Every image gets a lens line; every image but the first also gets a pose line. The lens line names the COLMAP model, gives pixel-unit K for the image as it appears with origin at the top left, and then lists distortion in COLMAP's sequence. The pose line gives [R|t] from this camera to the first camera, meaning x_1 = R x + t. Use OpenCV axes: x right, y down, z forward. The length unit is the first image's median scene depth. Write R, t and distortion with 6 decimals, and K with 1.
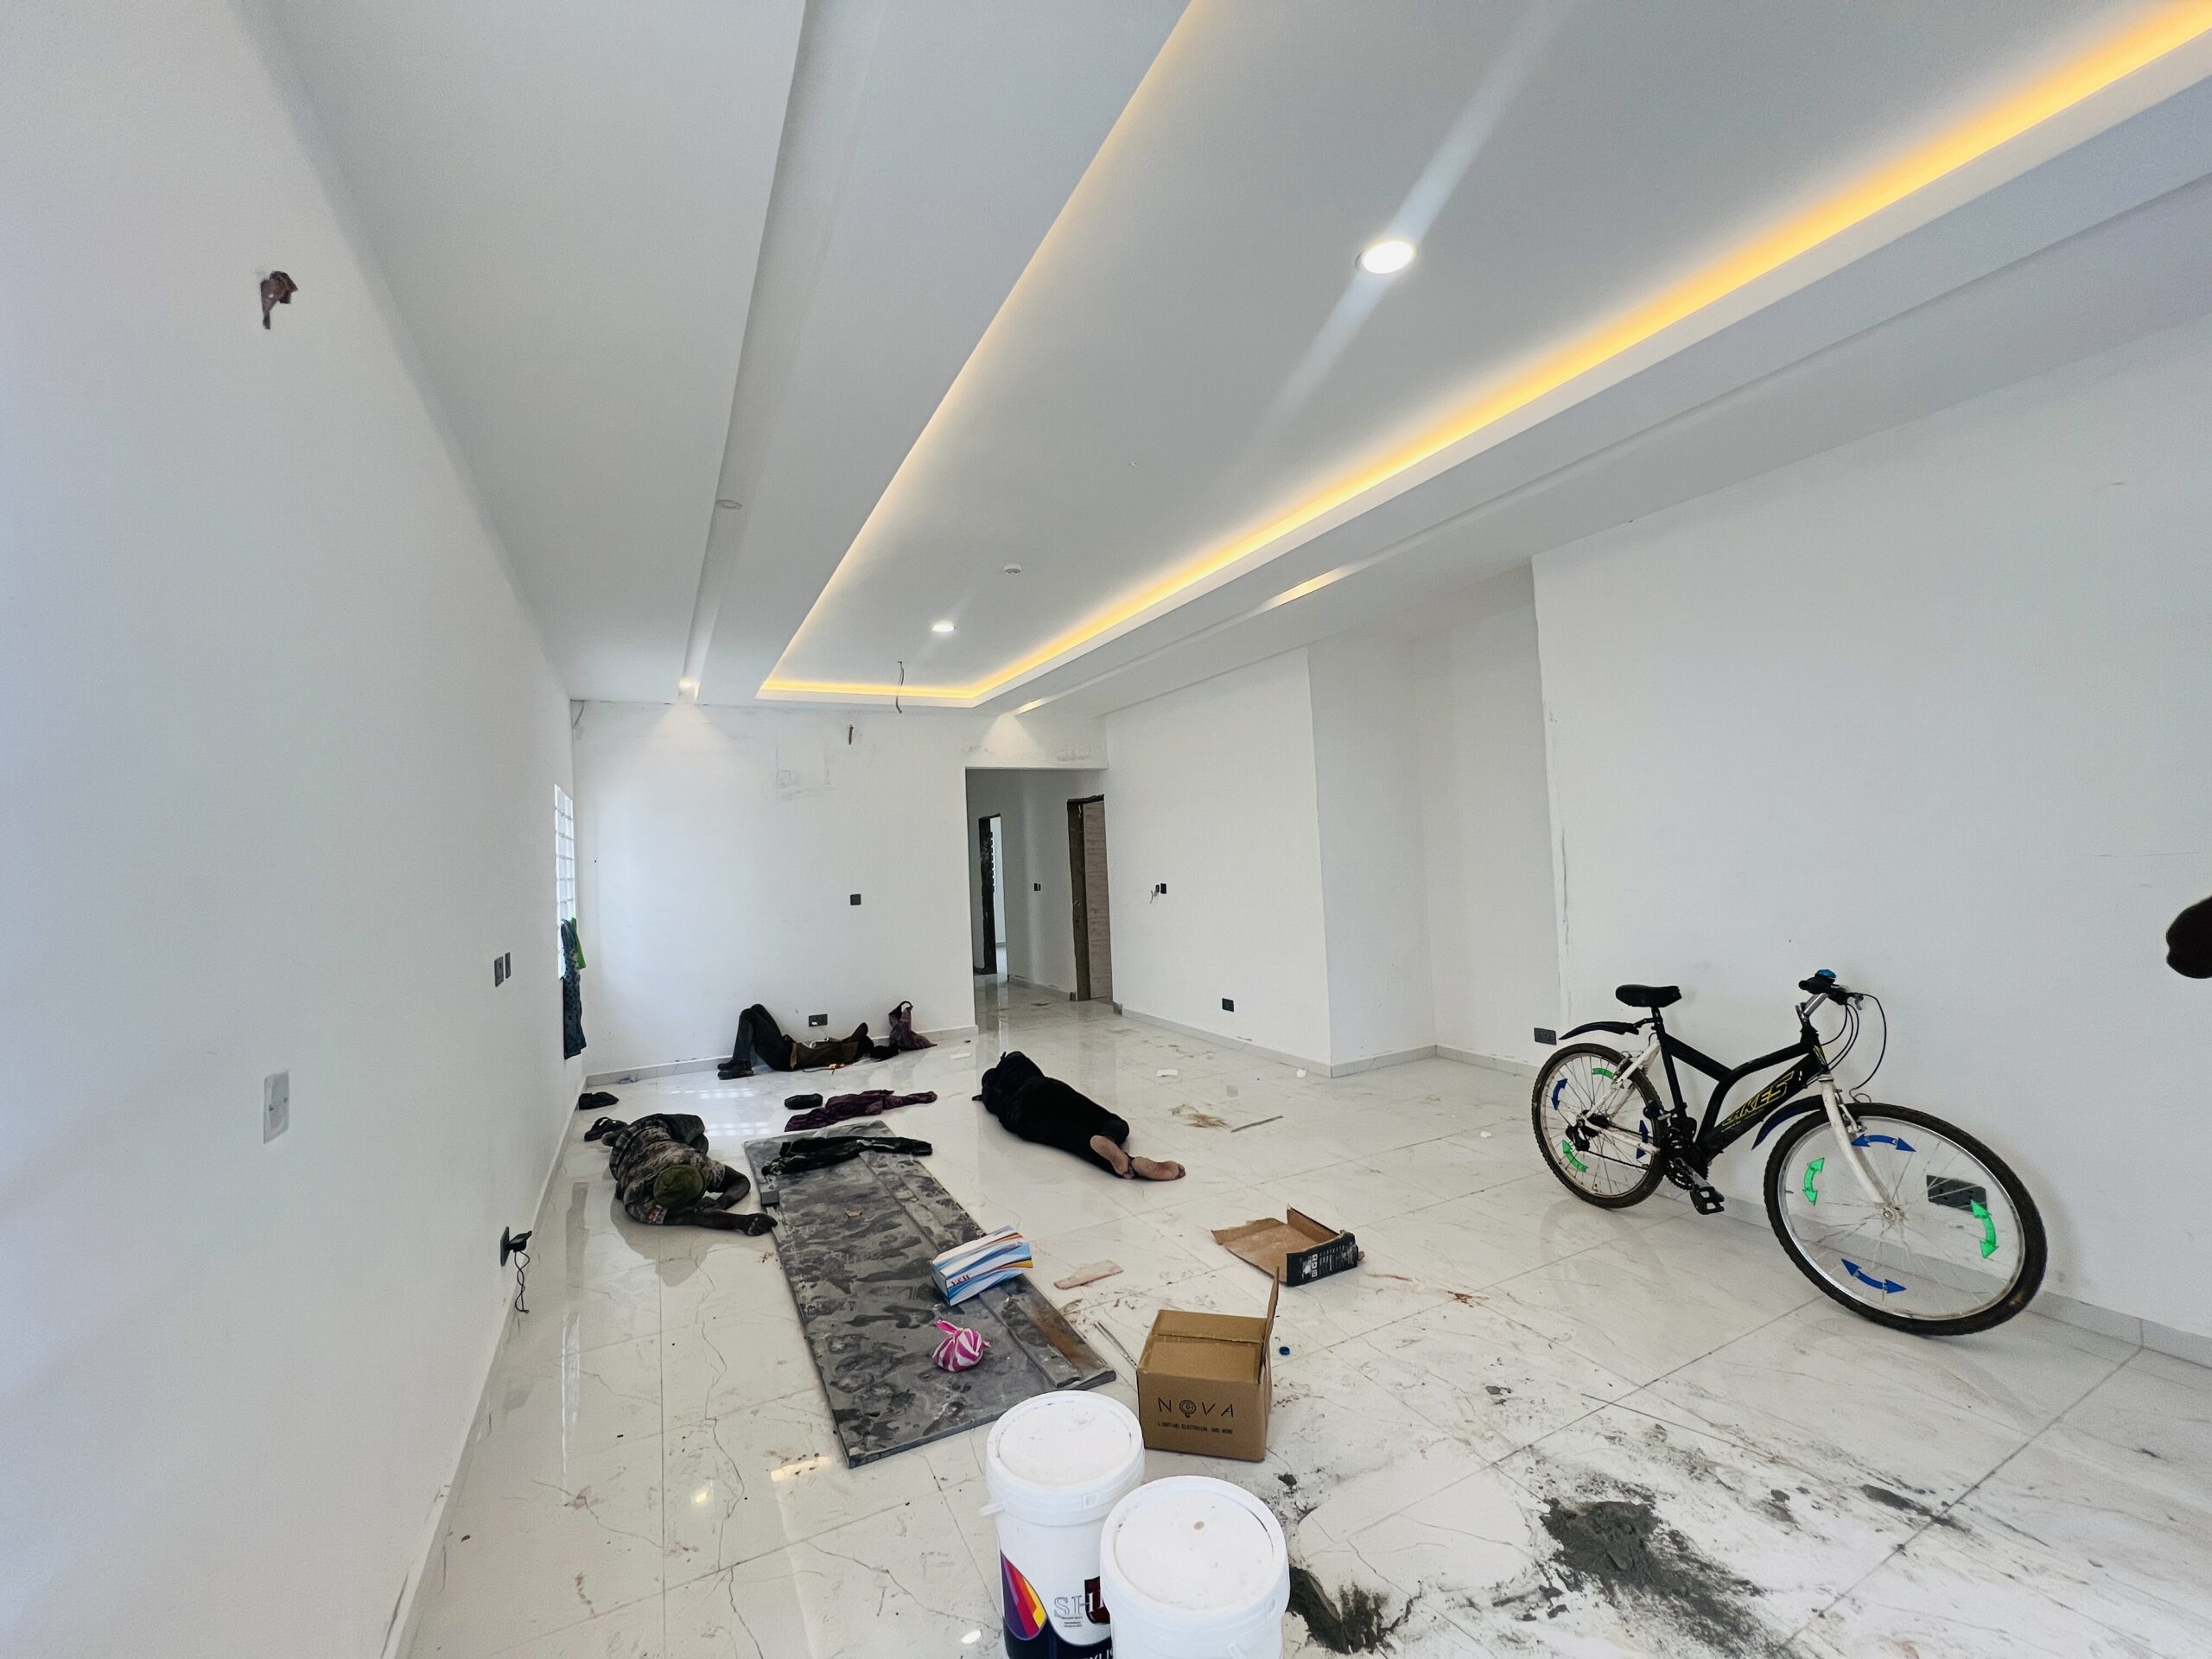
lens RADIAL K [[884.5, 0, 1105.3], [0, 884.5, 835.3], [0, 0, 1]] dist [-0.011305, 0.000030]
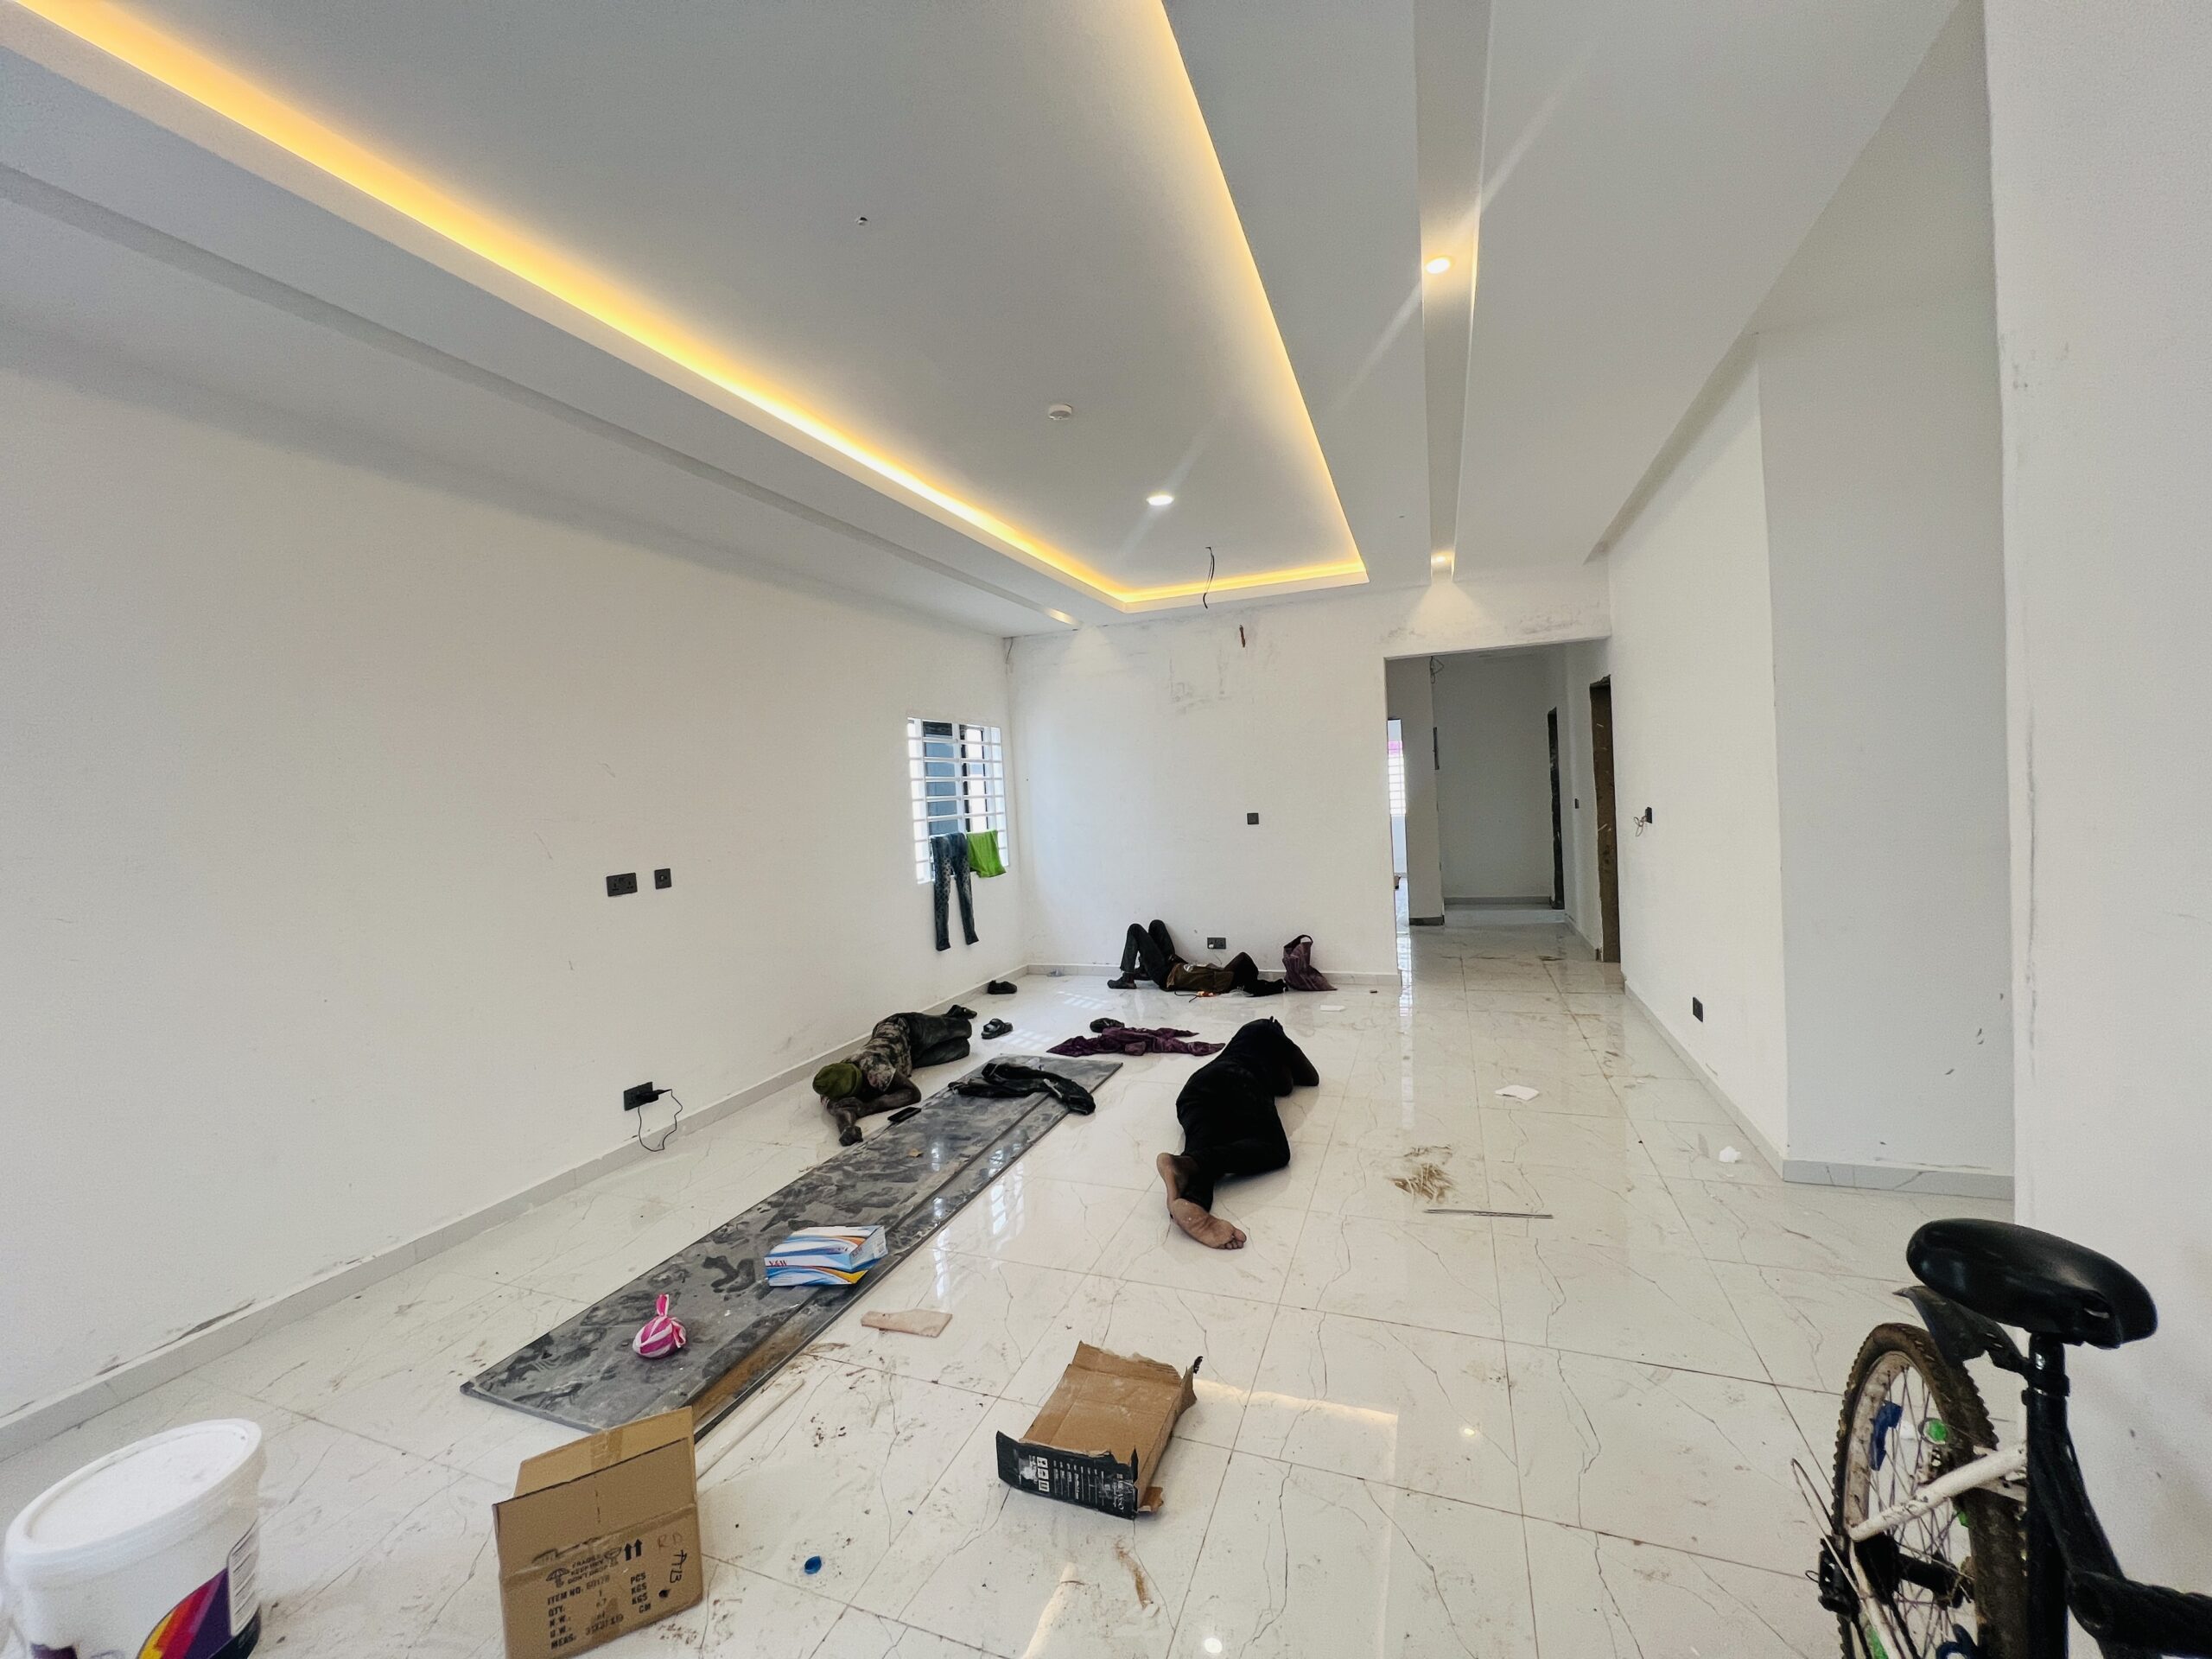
lens RADIAL K [[883.9, 0, 1105.4], [0, 883.9, 822.5], [0, 0, 1]] dist [-0.002286, 0.000339]
pose [[0.671240, 0.035669, -0.740381, 0.520840], [0.038908, 0.995769, 0.083247, -0.009654], [0.740218, -0.084686, 0.667012, 0.487748]]
